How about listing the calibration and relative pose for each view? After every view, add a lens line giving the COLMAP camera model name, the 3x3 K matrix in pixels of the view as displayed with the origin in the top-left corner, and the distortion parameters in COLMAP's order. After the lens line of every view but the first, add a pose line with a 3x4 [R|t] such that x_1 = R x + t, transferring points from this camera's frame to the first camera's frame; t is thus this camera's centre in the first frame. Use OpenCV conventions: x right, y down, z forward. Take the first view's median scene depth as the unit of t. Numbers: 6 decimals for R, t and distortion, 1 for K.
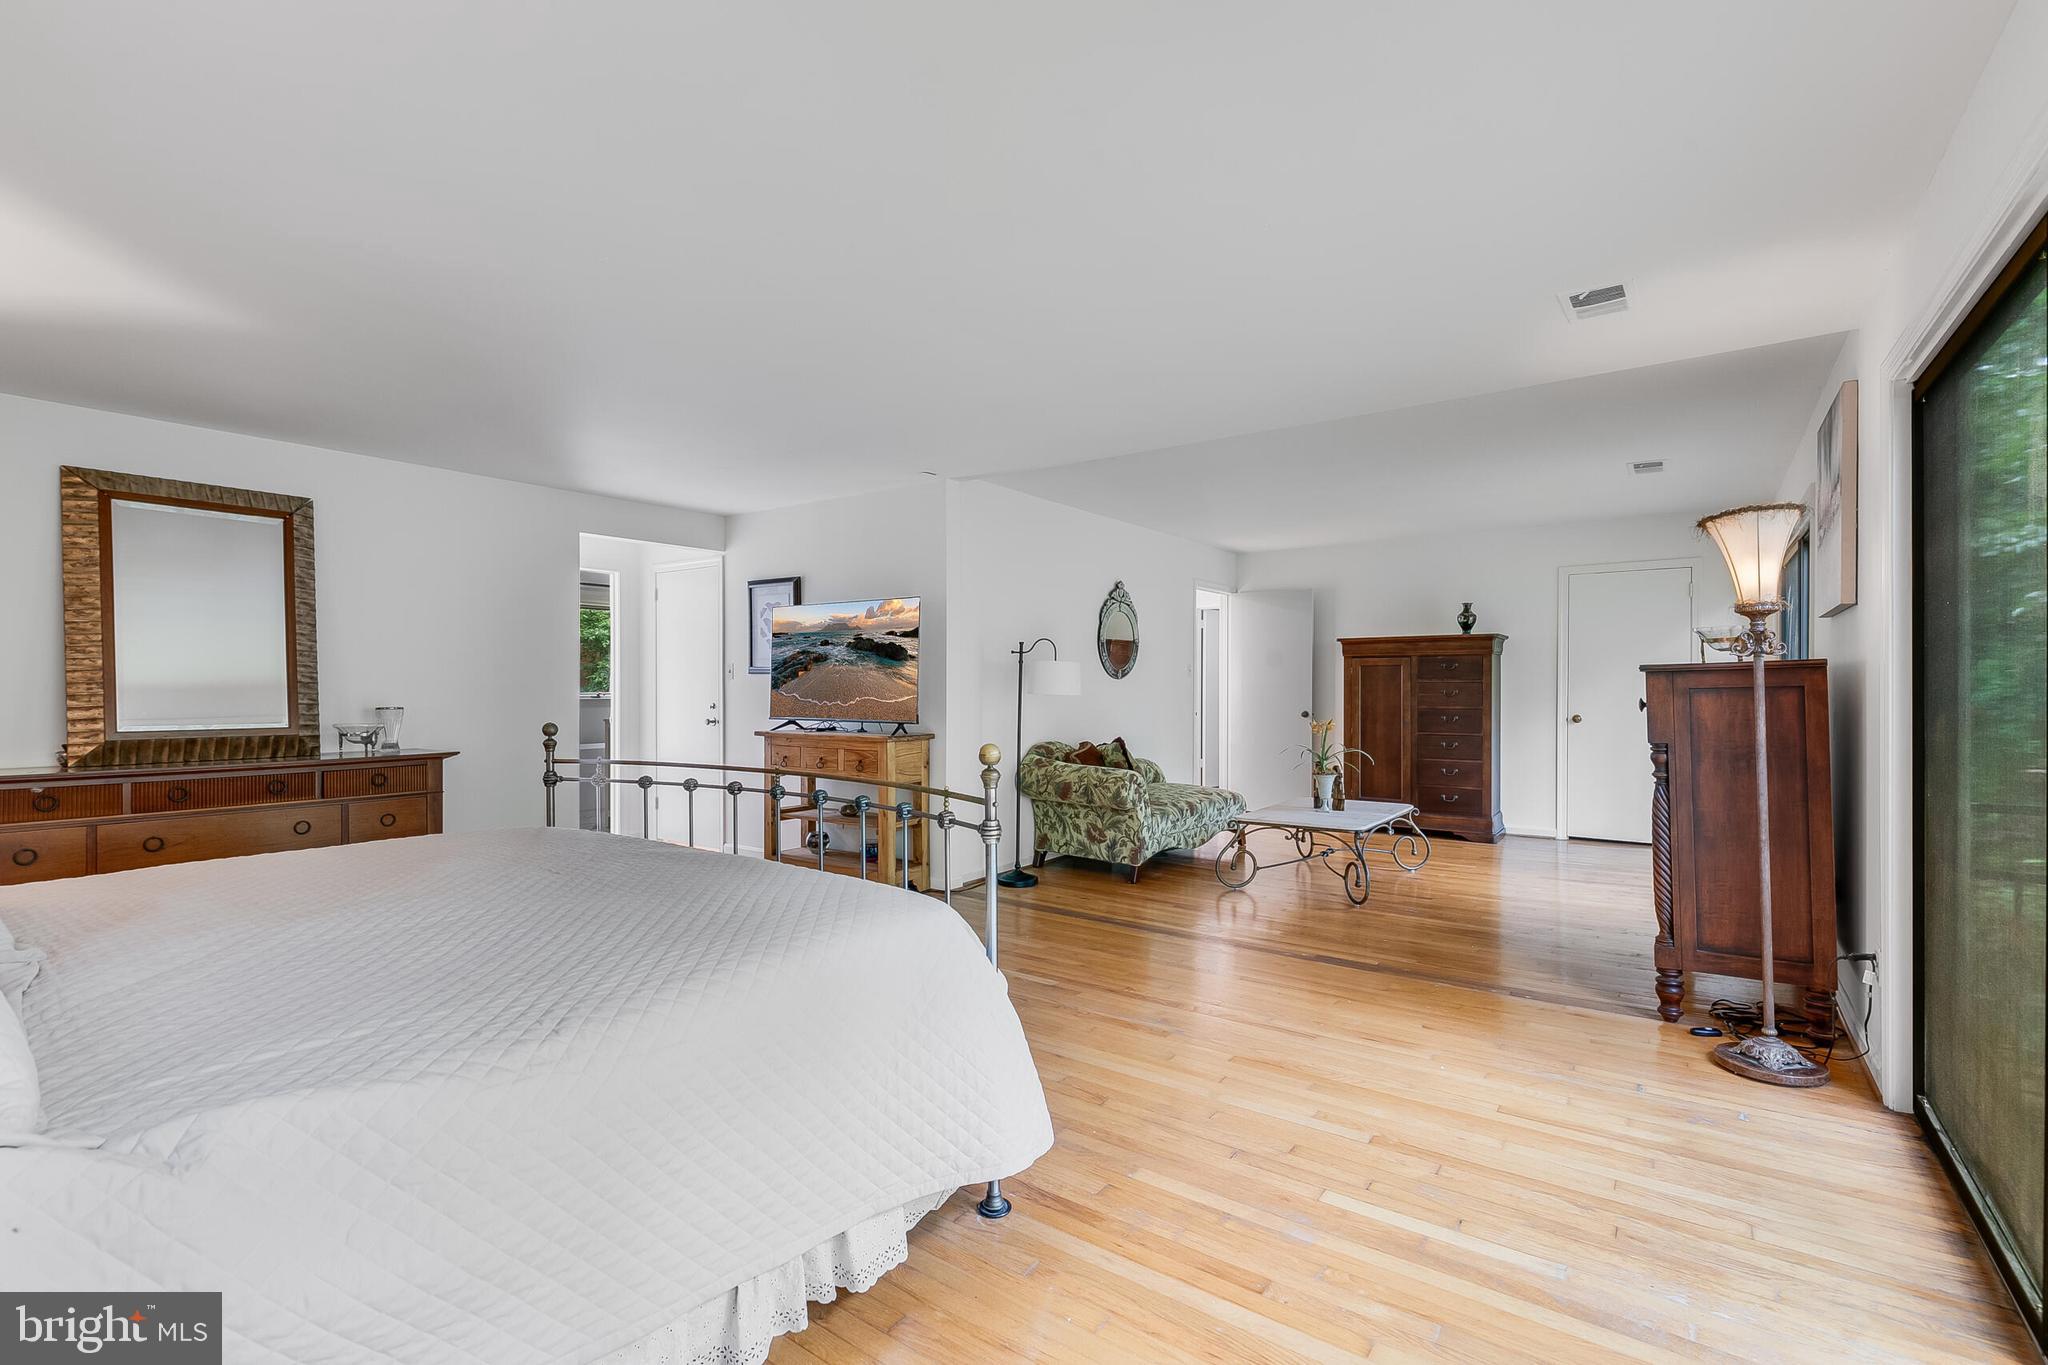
lens RADIAL K [[926.8, 0, 1024.1], [0, 926.8, 687.8], [0, 0, 1]] dist [0.004090, -0.000555]
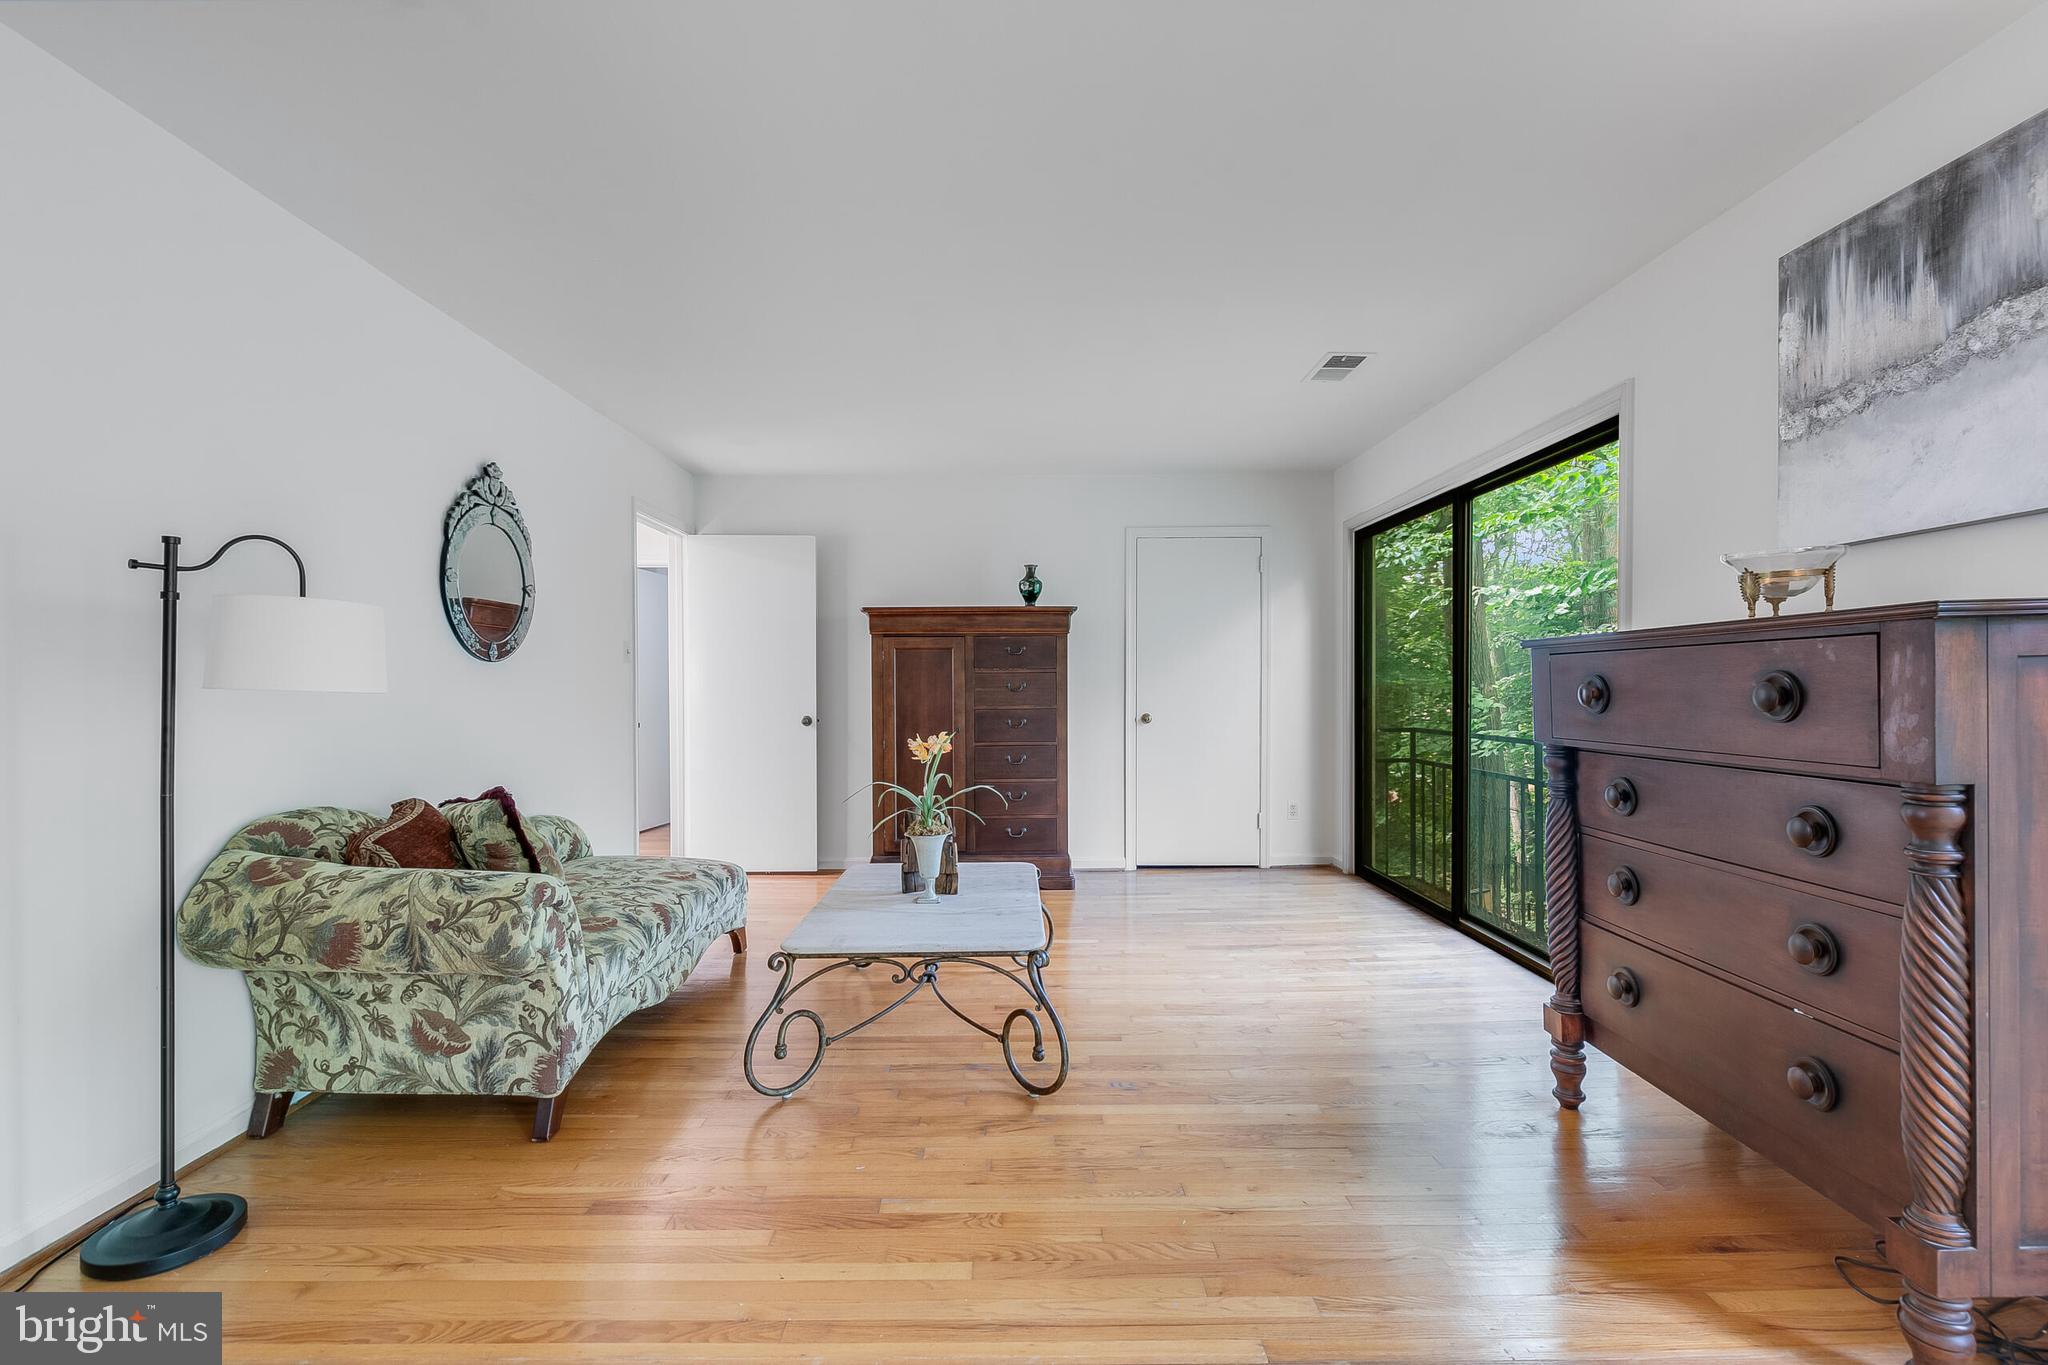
lens RADIAL K [[926.8, 0, 1019.9], [0, 926.8, 700.1], [0, 0, 1]] dist [0.004090, -0.000555]
pose [[0.807662, -0.013003, 0.589502, 0.044438], [0.005987, 0.999886, 0.013852, 0.007064], [-0.589615, -0.007659, 0.807648, 0.513000]]
